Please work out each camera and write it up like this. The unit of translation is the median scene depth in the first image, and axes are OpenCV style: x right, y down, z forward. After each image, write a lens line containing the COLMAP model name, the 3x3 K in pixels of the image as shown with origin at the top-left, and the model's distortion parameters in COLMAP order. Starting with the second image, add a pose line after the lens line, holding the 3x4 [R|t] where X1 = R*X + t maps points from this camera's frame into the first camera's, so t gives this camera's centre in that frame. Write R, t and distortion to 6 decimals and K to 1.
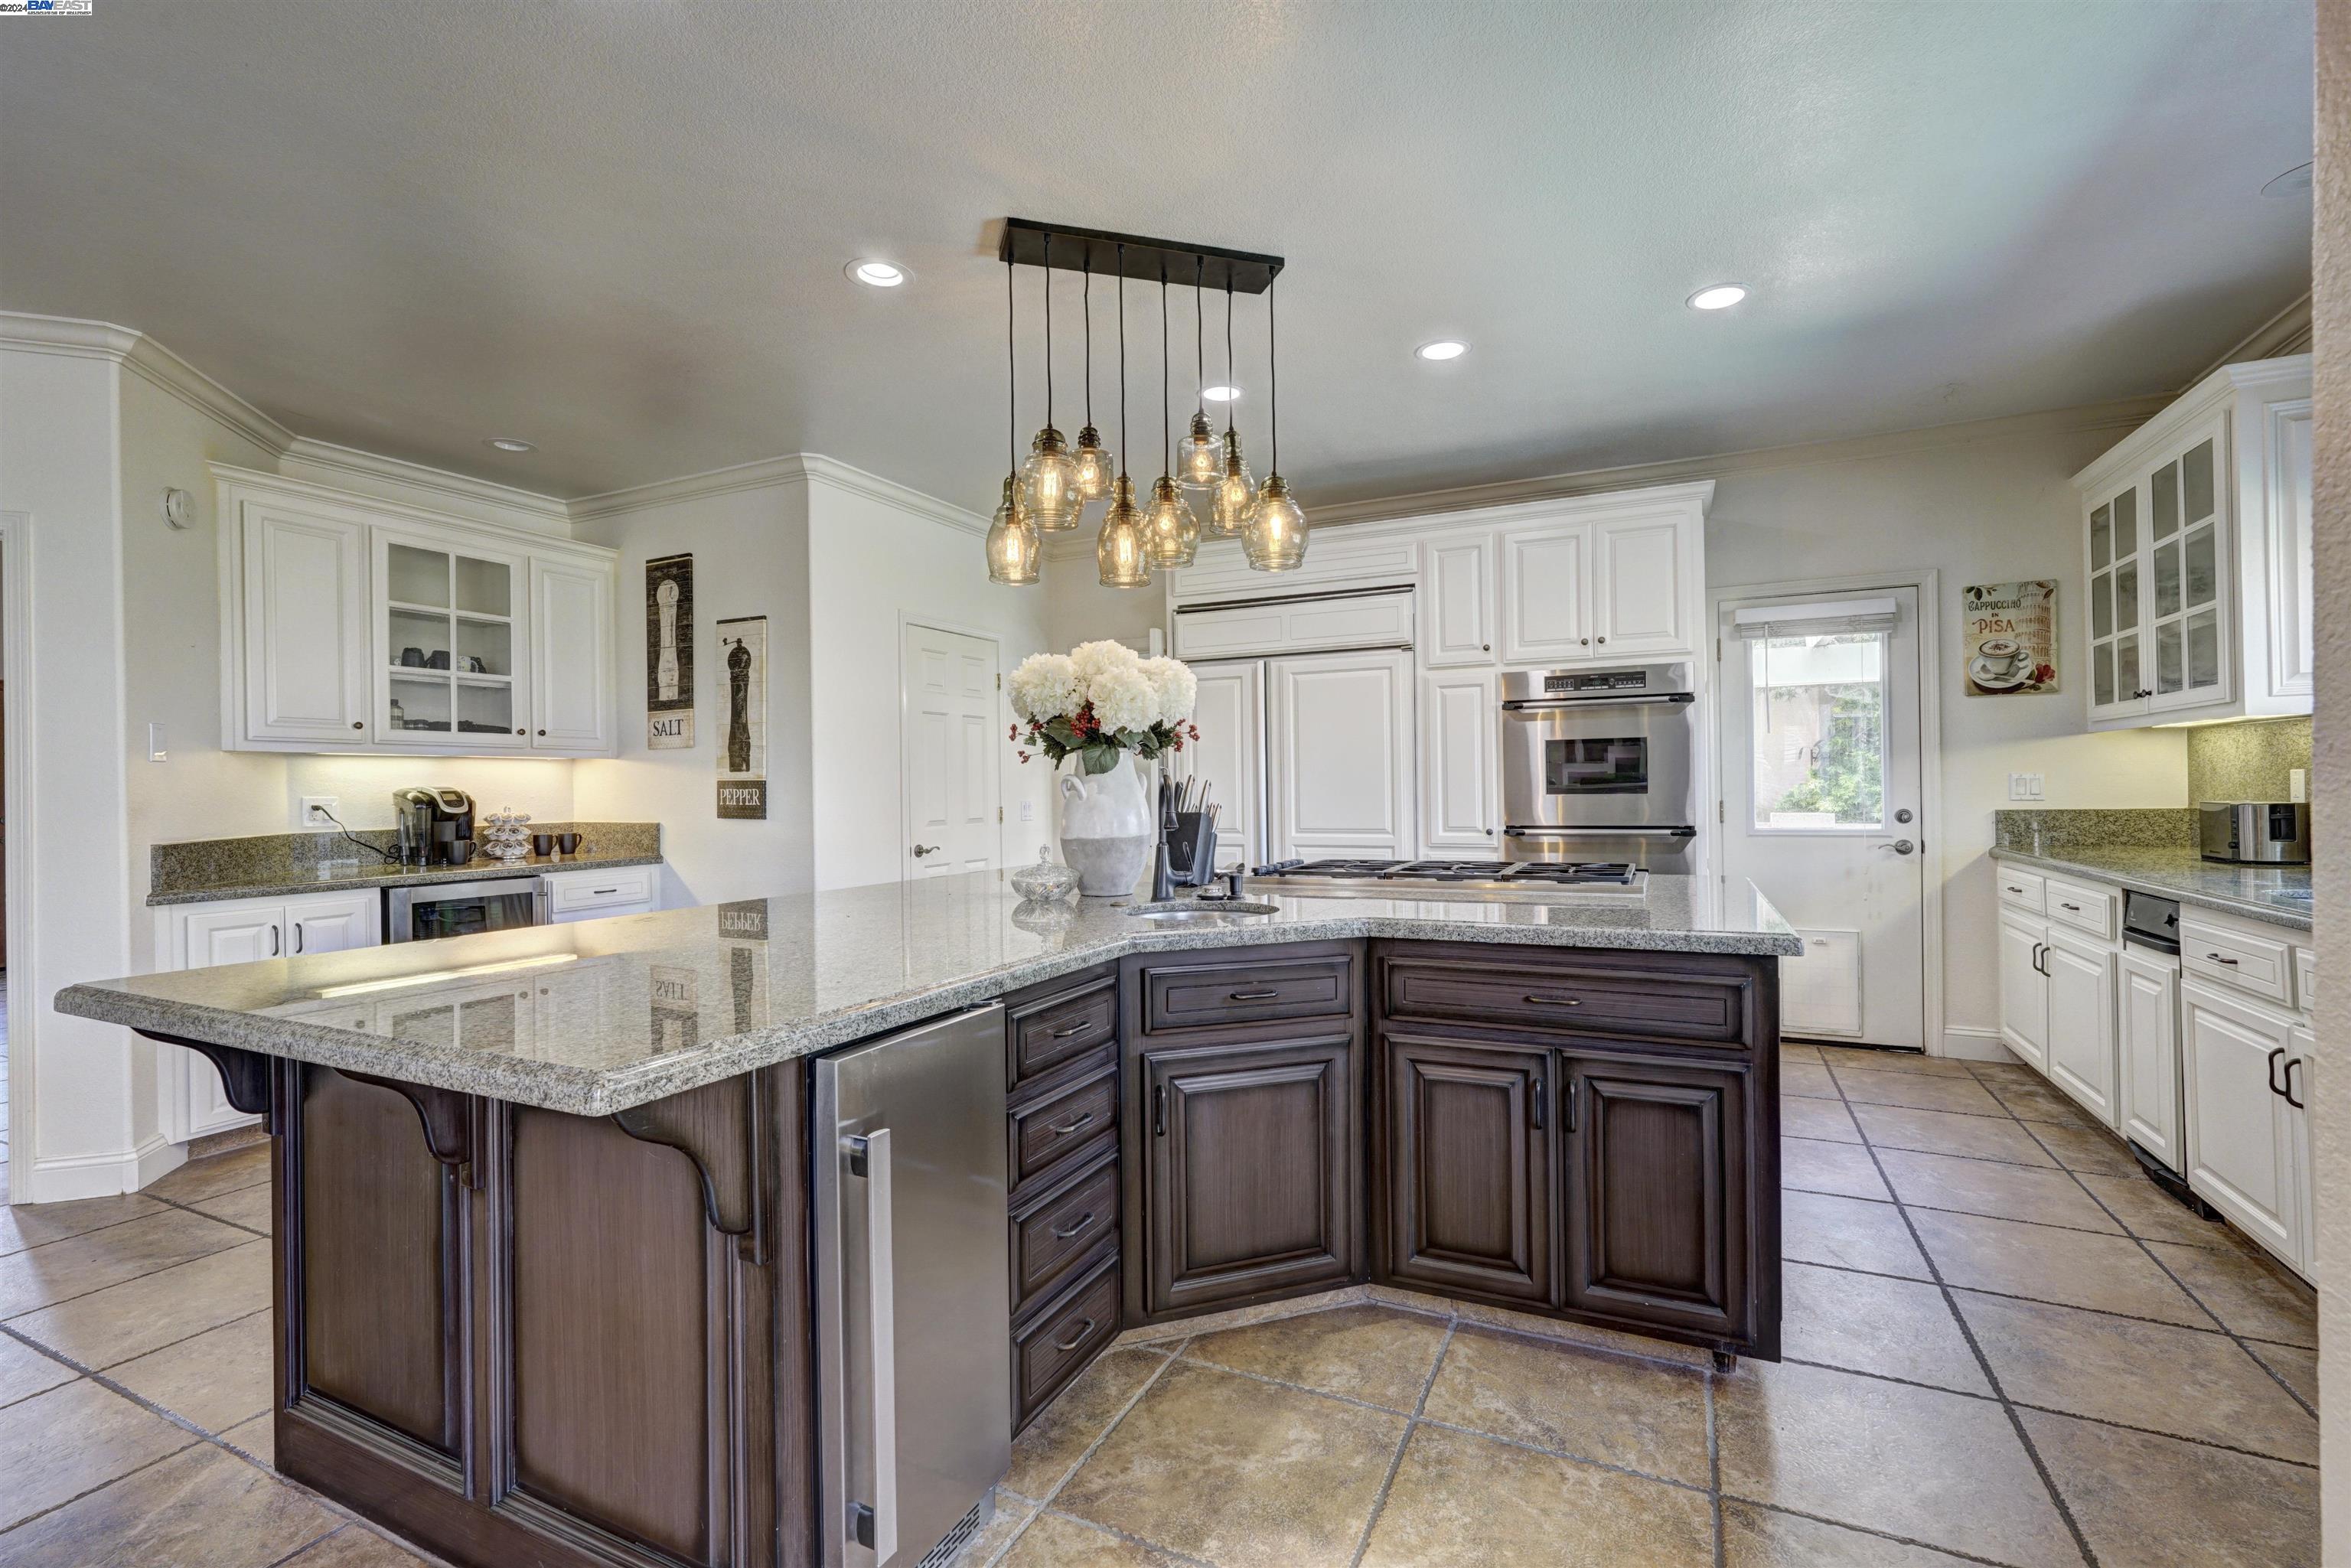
lens RADIAL K [[1055.6, 0, 1154.7], [0, 1055.6, 785.4], [0, 0, 1]] dist [-0.015164, 0.006320]
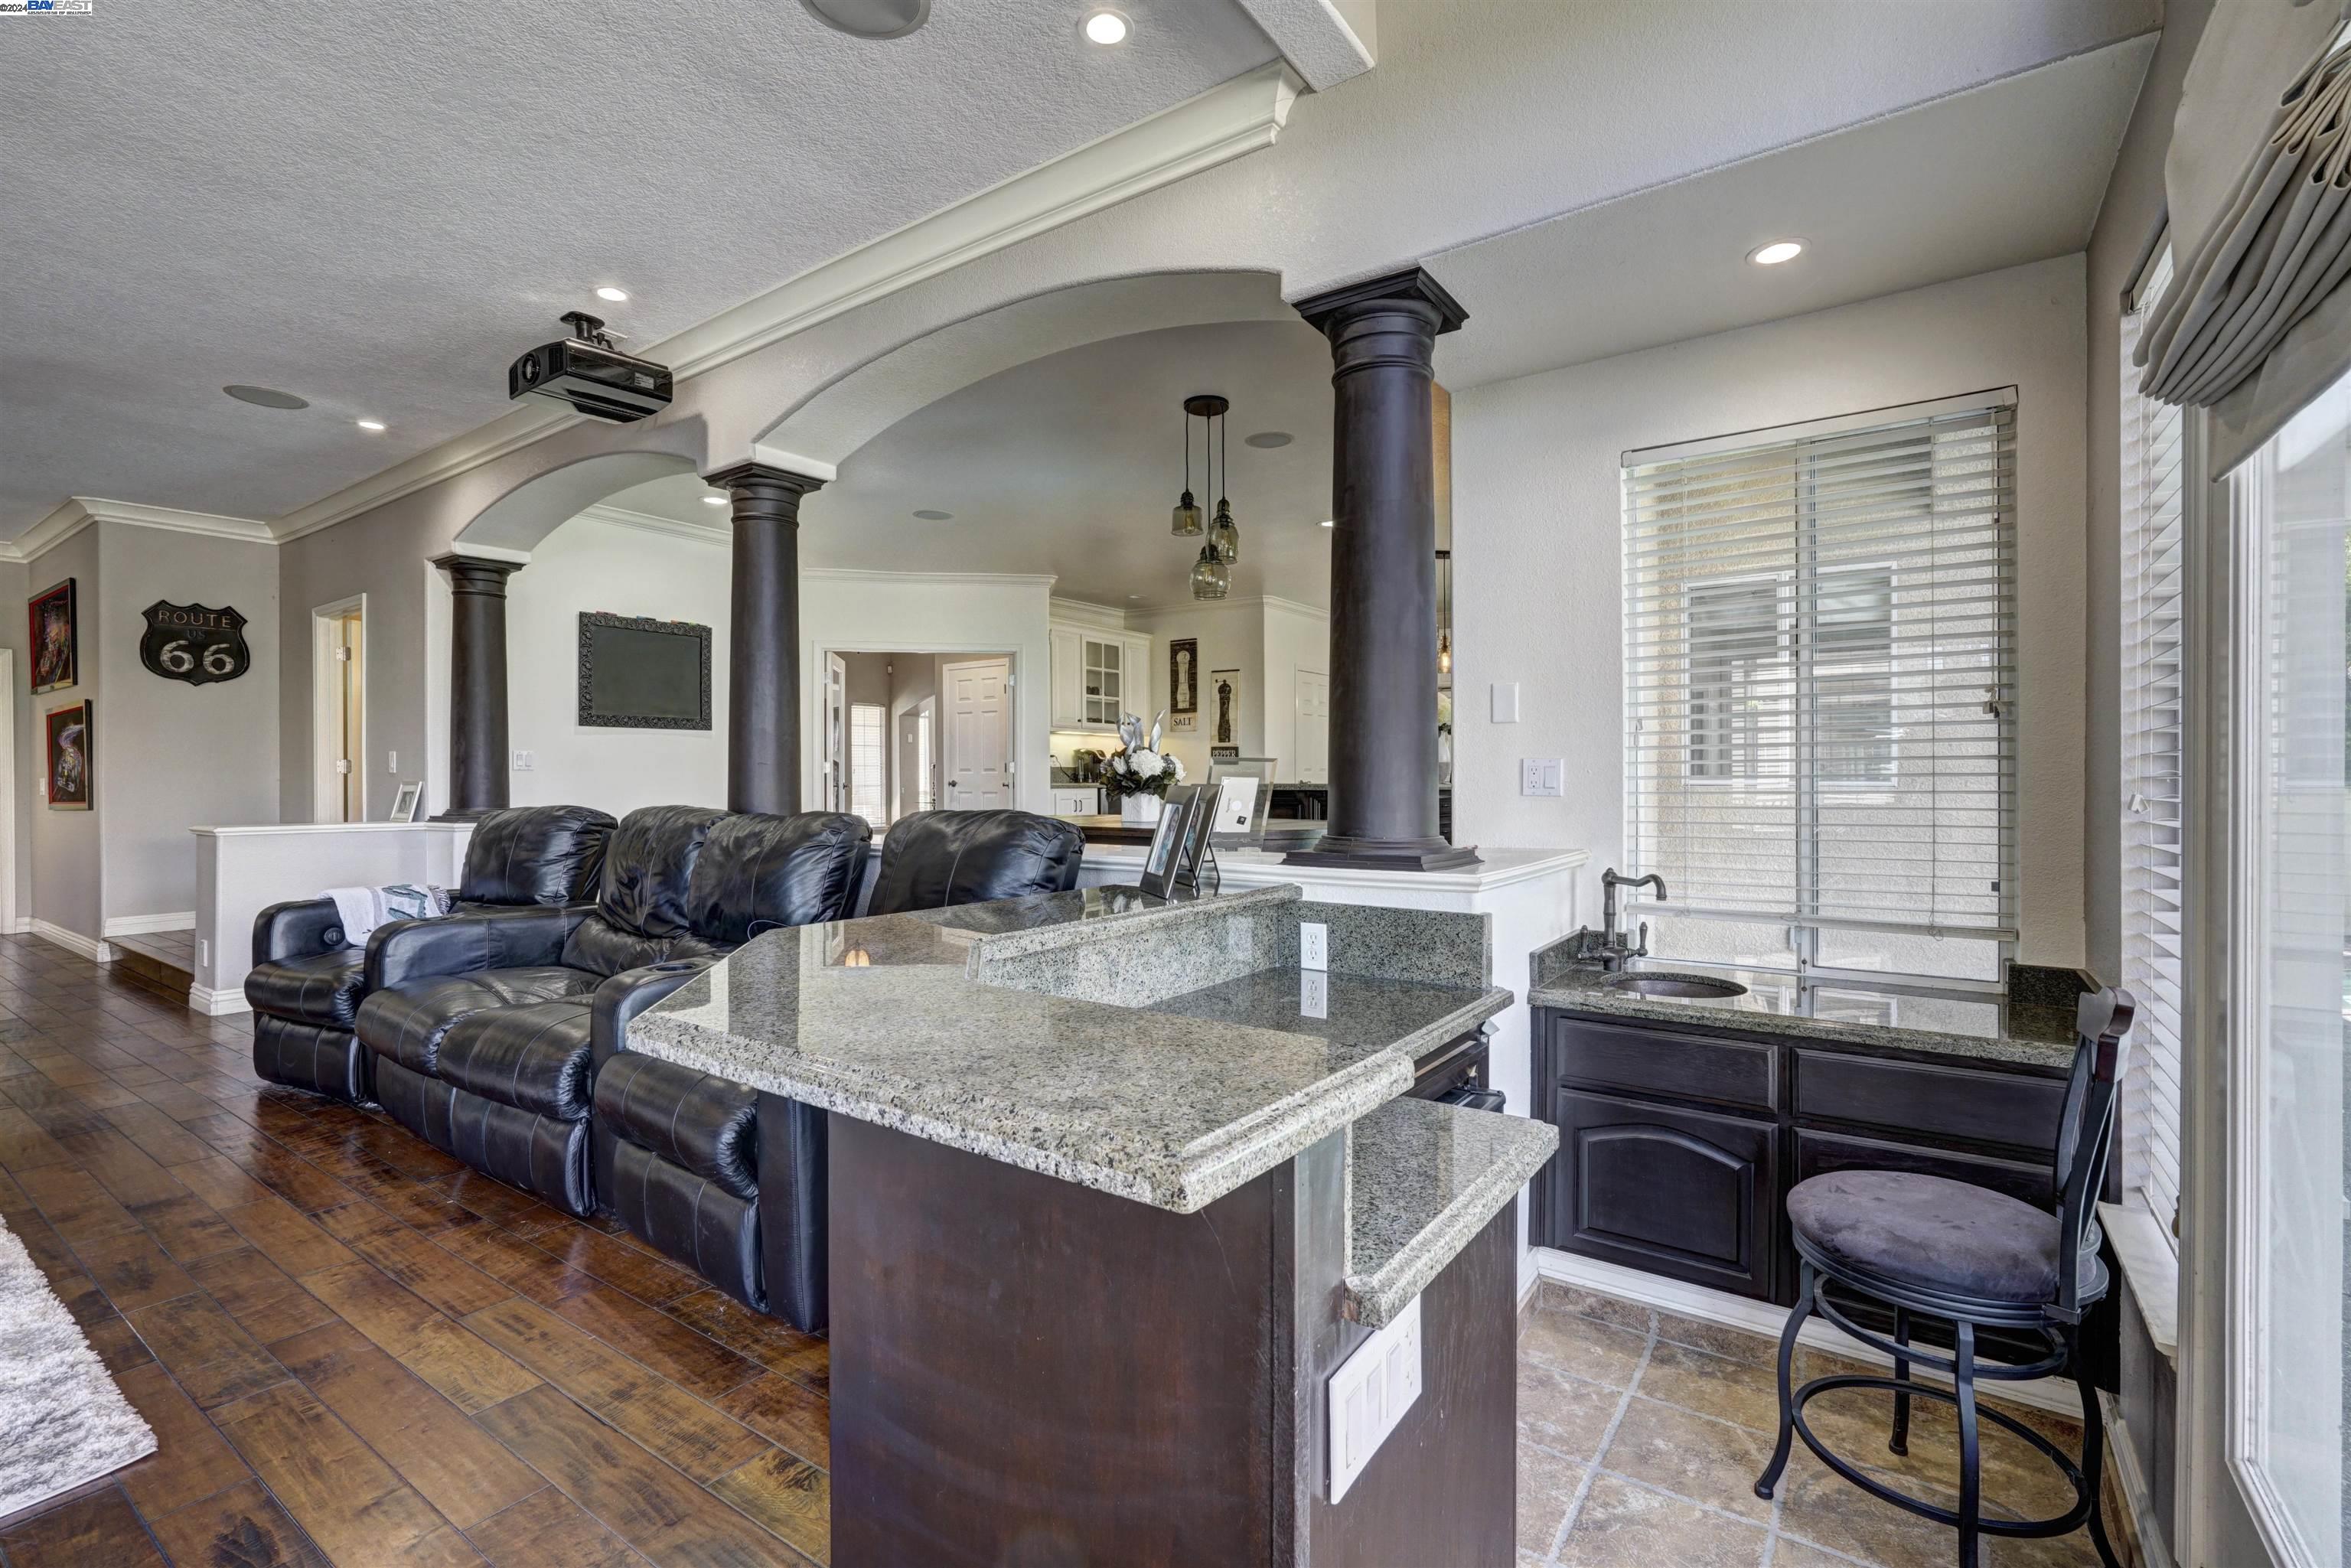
lens RADIAL K [[1055.6, 0, 1172.7], [0, 1055.6, 776.1], [0, 0, 1]] dist [-0.015164, 0.006320]
pose [[0.990595, 0.011162, -0.136371, -0.210403], [-0.010717, 0.999935, 0.003995, 0.048831], [0.136407, -0.002496, 0.990650, -1.158685]]
